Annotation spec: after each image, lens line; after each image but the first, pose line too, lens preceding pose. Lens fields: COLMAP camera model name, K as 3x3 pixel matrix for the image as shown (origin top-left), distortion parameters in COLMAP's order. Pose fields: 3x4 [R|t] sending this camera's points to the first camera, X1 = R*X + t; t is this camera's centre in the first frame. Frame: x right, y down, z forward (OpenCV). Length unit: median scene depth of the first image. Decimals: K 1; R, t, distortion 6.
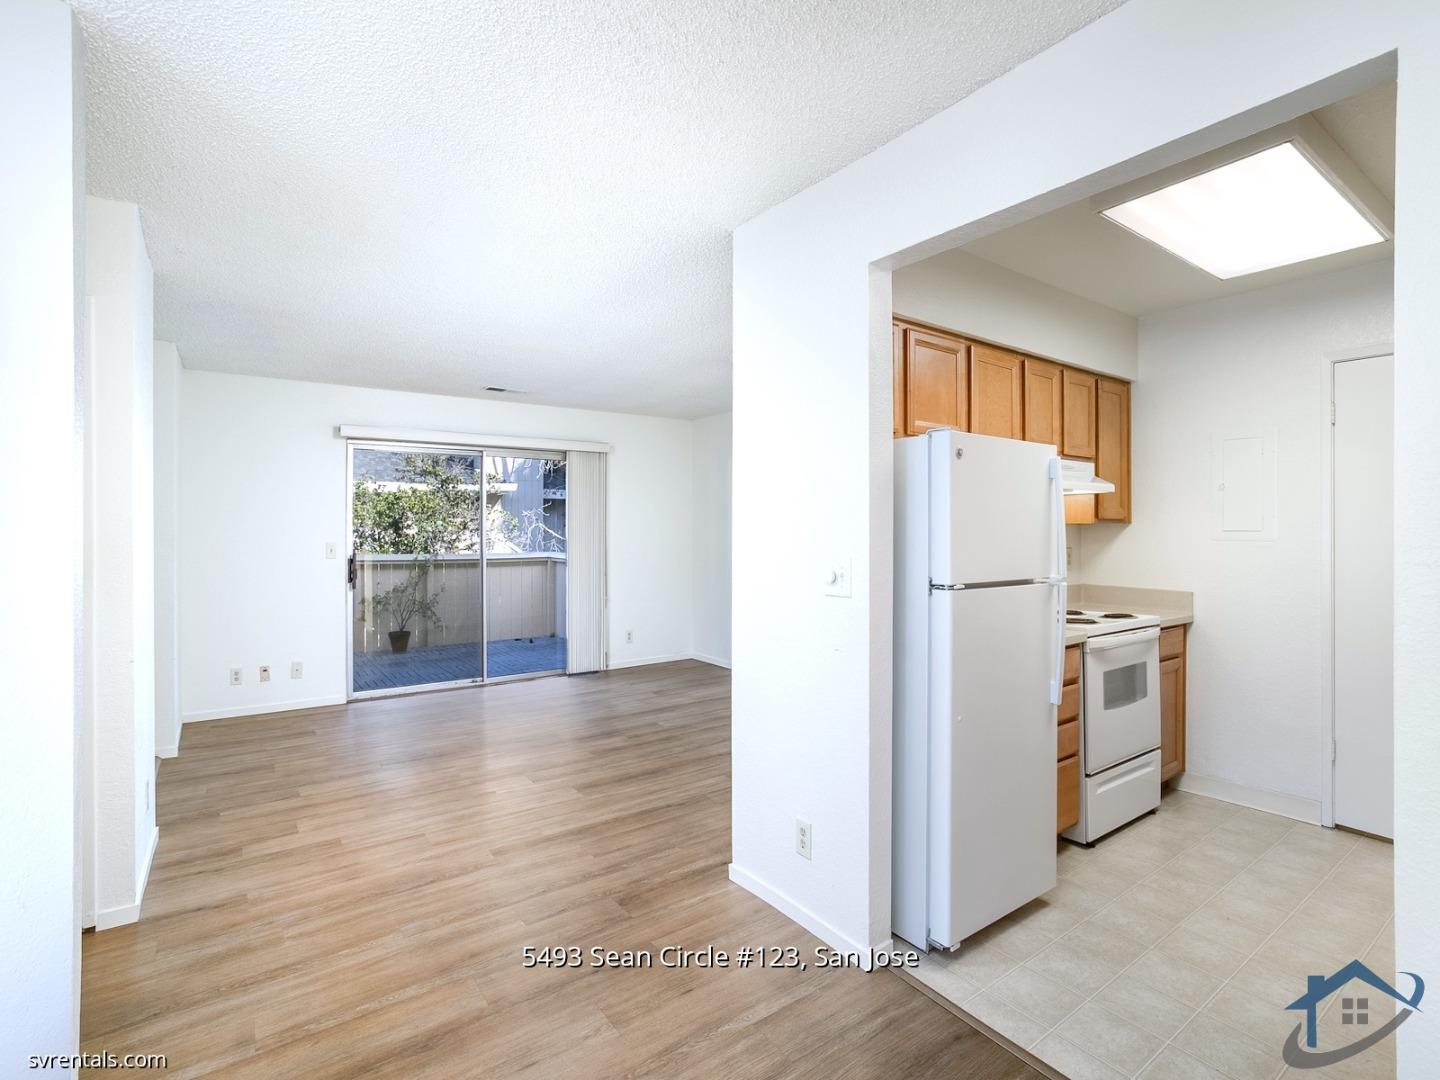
lens RADIAL K [[693.7, 0, 711.8], [0, 693.7, 524.9], [0, 0, 1]] dist [-0.031376, 0.013376]
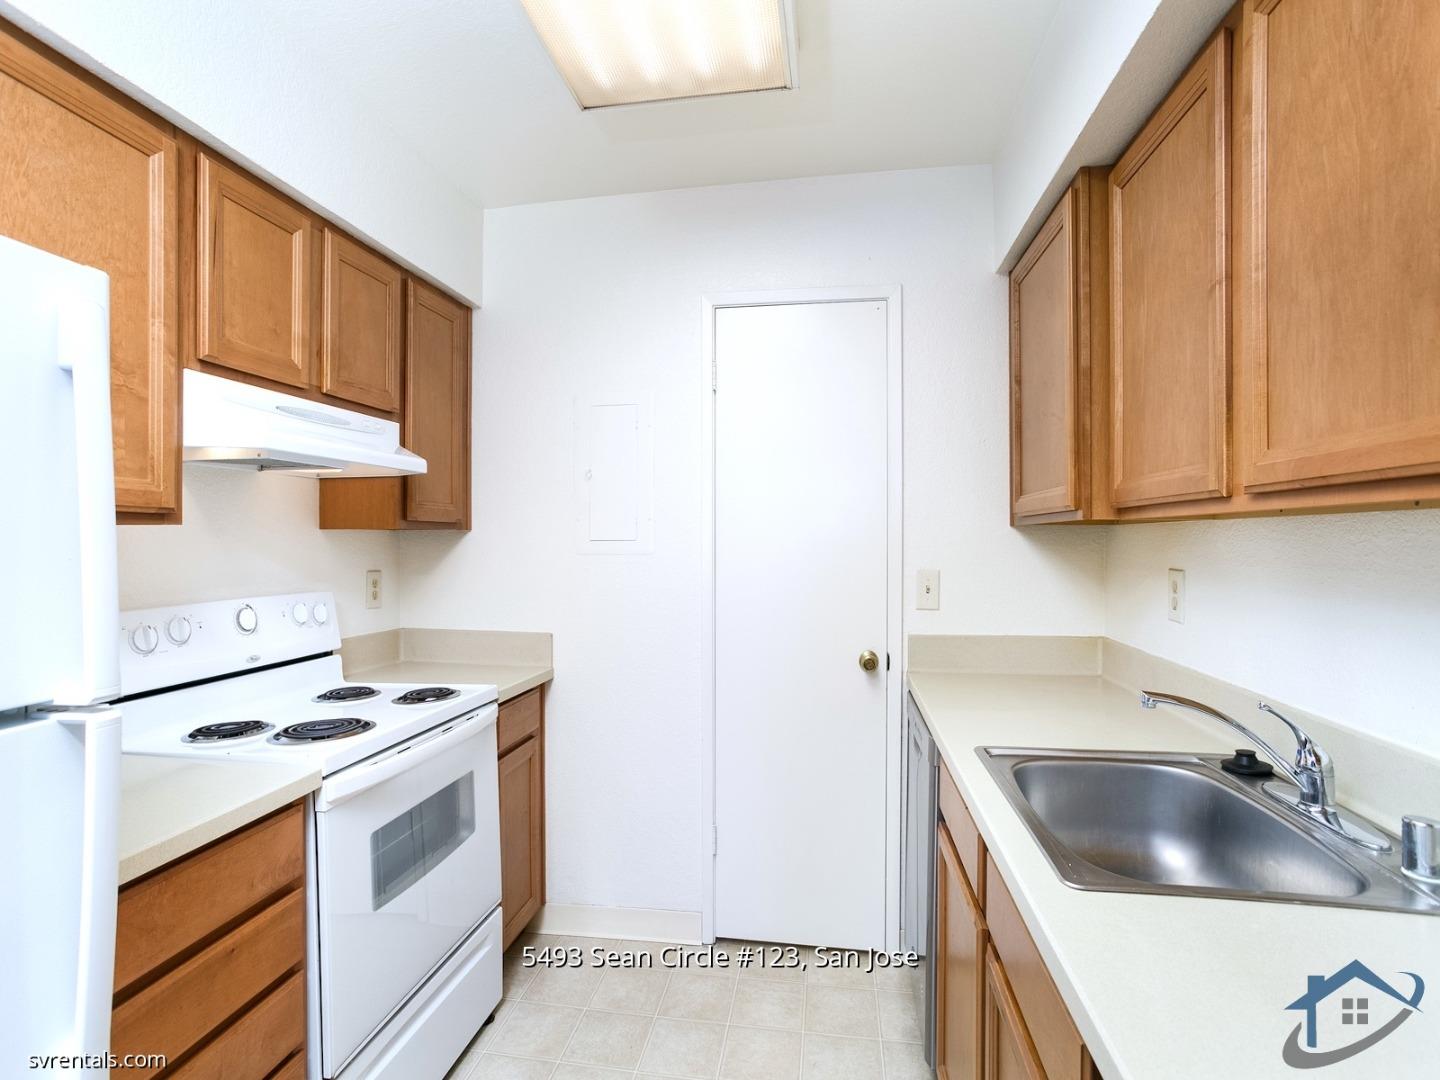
lens RADIAL K [[693.7, 0, 720.1], [0, 693.7, 538.2], [0, 0, 1]] dist [-0.031376, 0.013376]
pose [[0.705698, -0.006294, 0.708485, 0.365003], [-0.000061, 0.999960, 0.008945, 0.000796], [-0.708513, -0.006355, 0.705669, 0.440255]]
